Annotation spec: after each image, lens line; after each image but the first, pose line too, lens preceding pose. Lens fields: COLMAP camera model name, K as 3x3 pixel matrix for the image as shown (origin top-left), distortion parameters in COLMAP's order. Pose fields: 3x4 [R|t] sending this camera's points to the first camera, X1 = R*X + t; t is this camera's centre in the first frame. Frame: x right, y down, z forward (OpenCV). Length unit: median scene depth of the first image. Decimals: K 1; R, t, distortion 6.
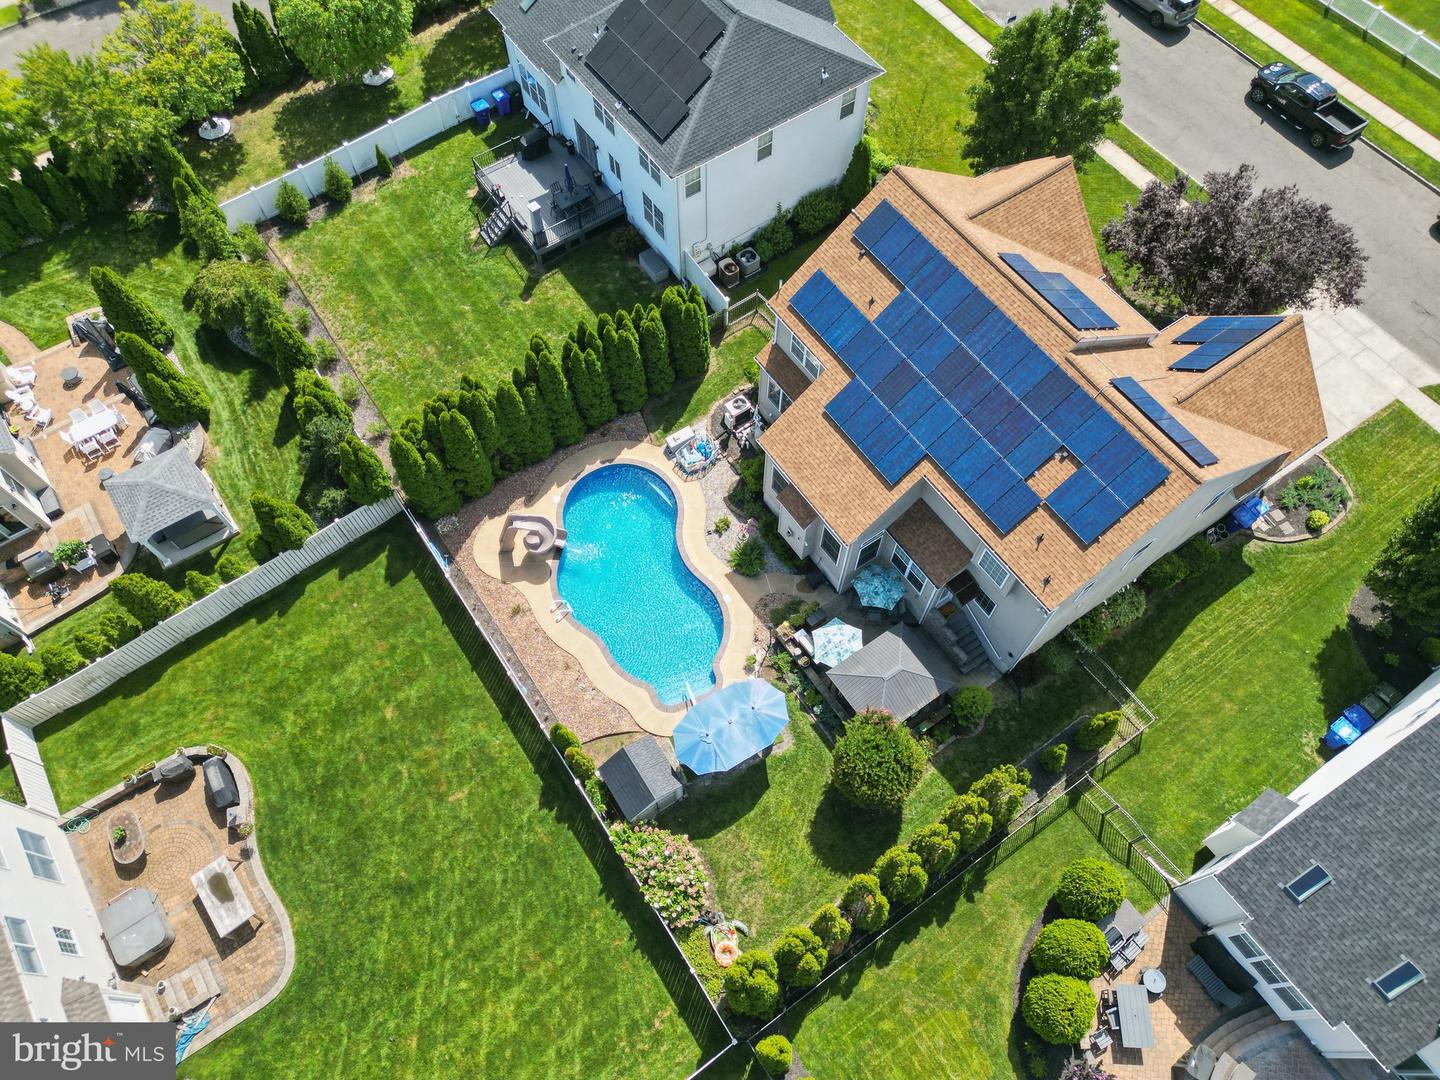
lens RADIAL K [[1005.5, 0, 720.0], [0, 1005.5, 540.0], [0, 0, 1]] dist [0.029090, -0.004361]
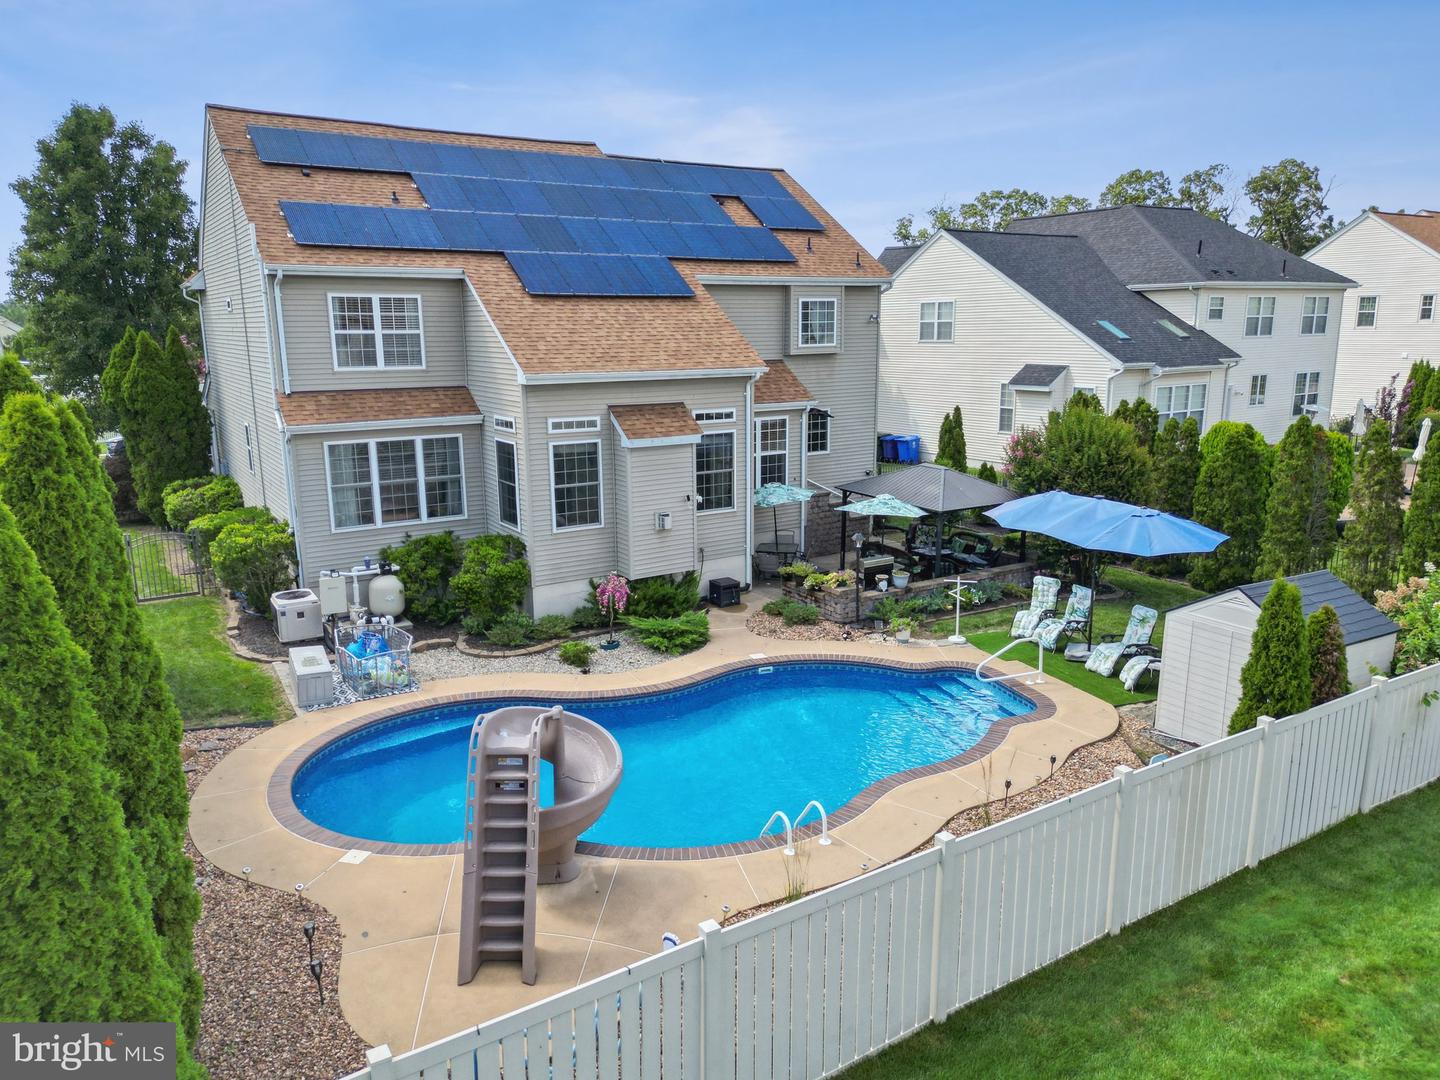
lens RADIAL K [[1015.7, 0, 720.0], [0, 1015.7, 540.0], [0, 0, 1]] dist [0.028879, -0.005580]
pose [[0.050765, -0.214341, 0.975439, -0.447179], [0.886198, 0.460034, 0.054966, -0.005130], [-0.460517, 0.861642, 0.213303, 0.891069]]
